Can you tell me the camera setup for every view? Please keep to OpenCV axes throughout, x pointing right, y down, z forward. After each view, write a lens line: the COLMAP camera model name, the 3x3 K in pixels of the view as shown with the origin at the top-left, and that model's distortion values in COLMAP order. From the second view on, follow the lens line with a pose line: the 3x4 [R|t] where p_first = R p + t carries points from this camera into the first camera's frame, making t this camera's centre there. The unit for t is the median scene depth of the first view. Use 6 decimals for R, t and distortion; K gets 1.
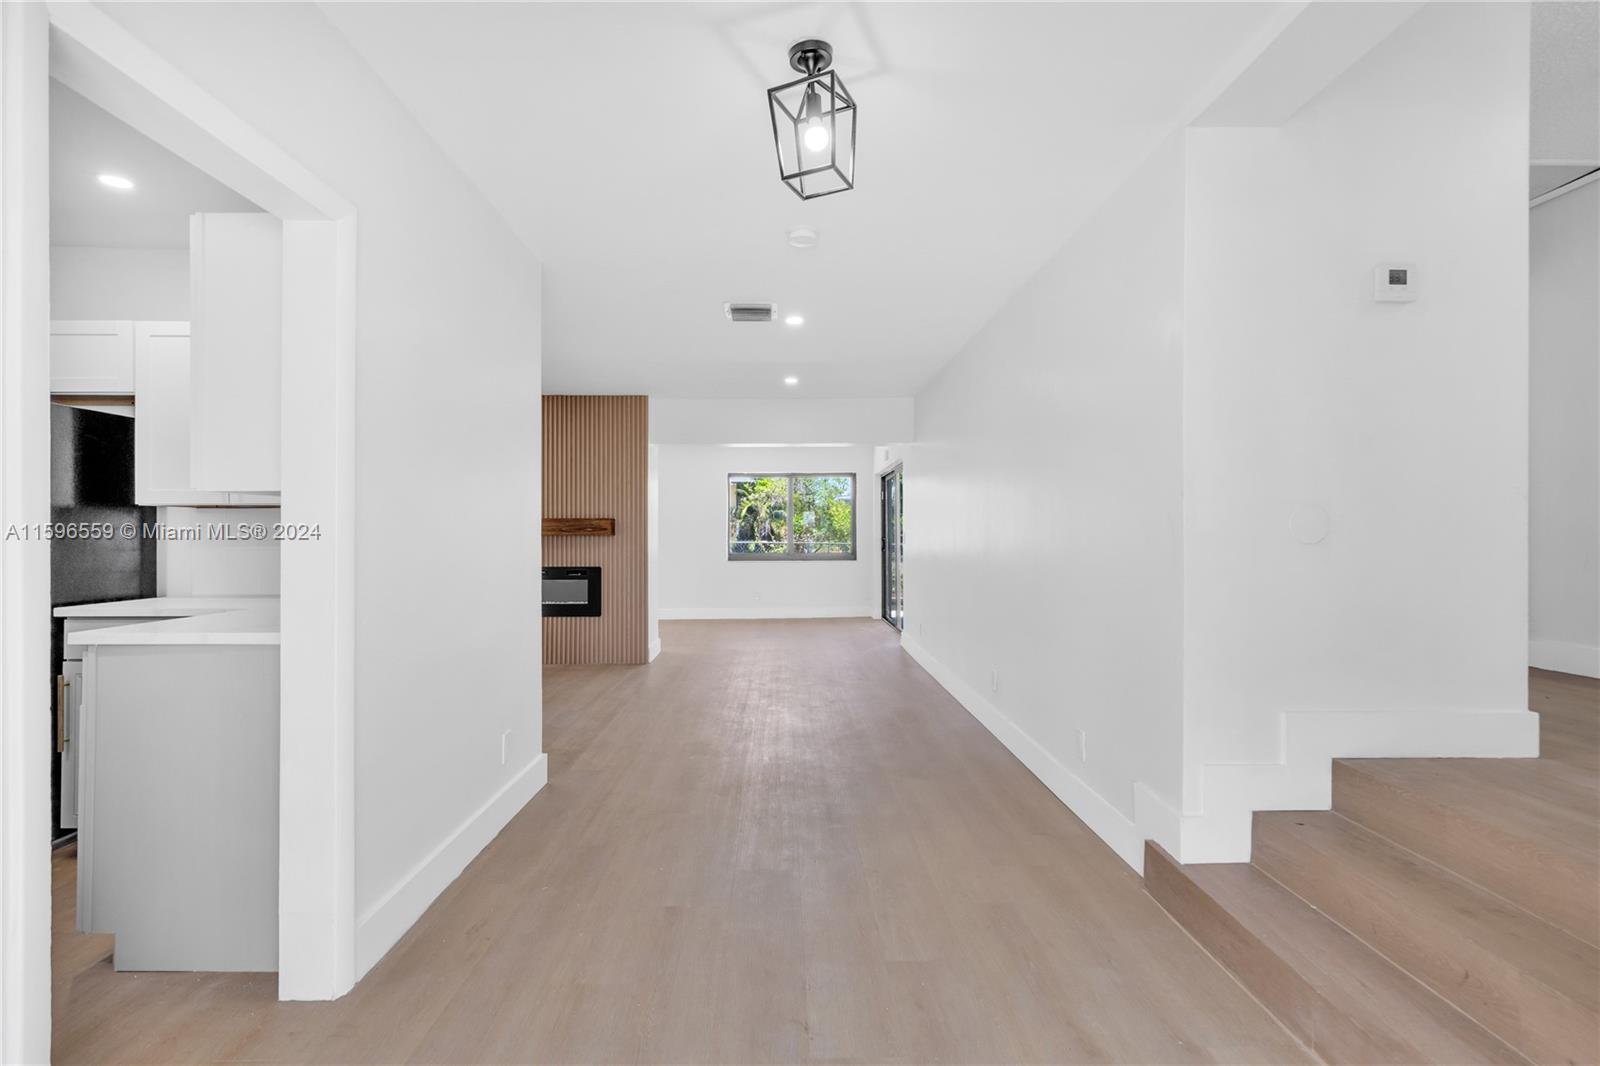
lens RADIAL K [[743.9, 0, 804.8], [0, 743.9, 532.1], [0, 0, 1]] dist [0.001532, 0.001065]
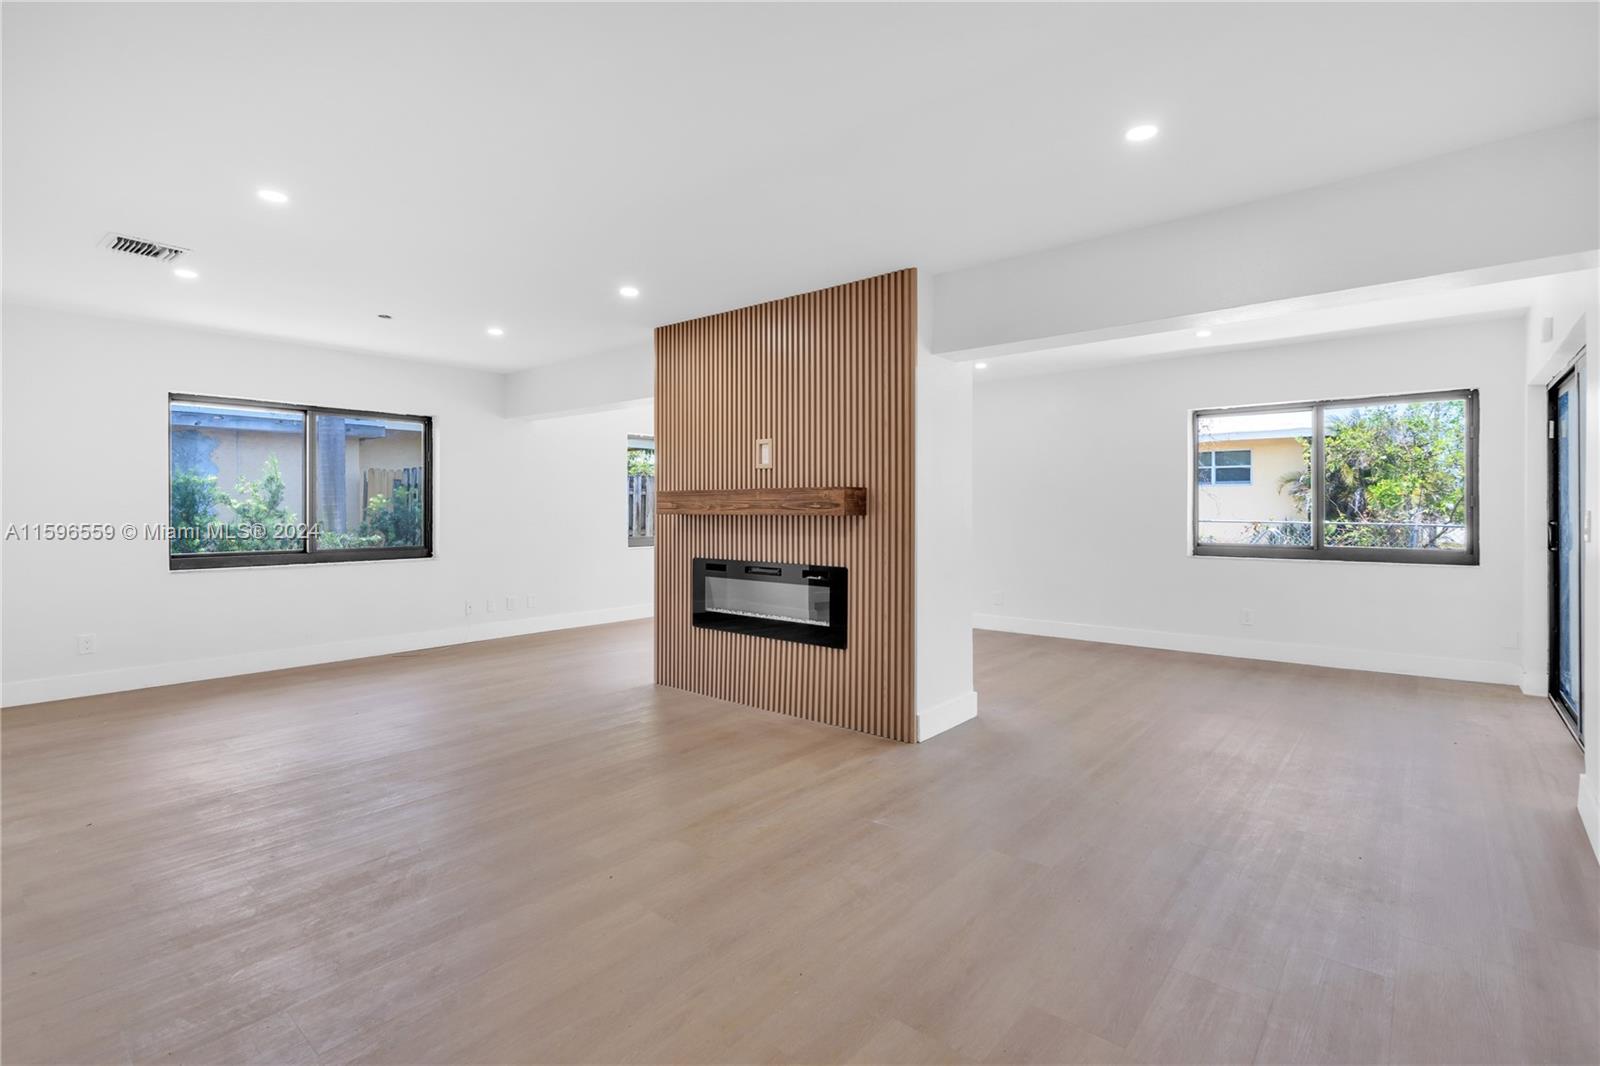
lens RADIAL K [[743.9, 0, 806.0], [0, 743.9, 509.5], [0, 0, 1]] dist [0.001532, 0.001065]
pose [[0.747219, 0.002566, -0.664573, 0.101708], [-0.000090, 0.999993, 0.003760, -0.002568], [0.664578, -0.002750, 0.747214, 0.526823]]
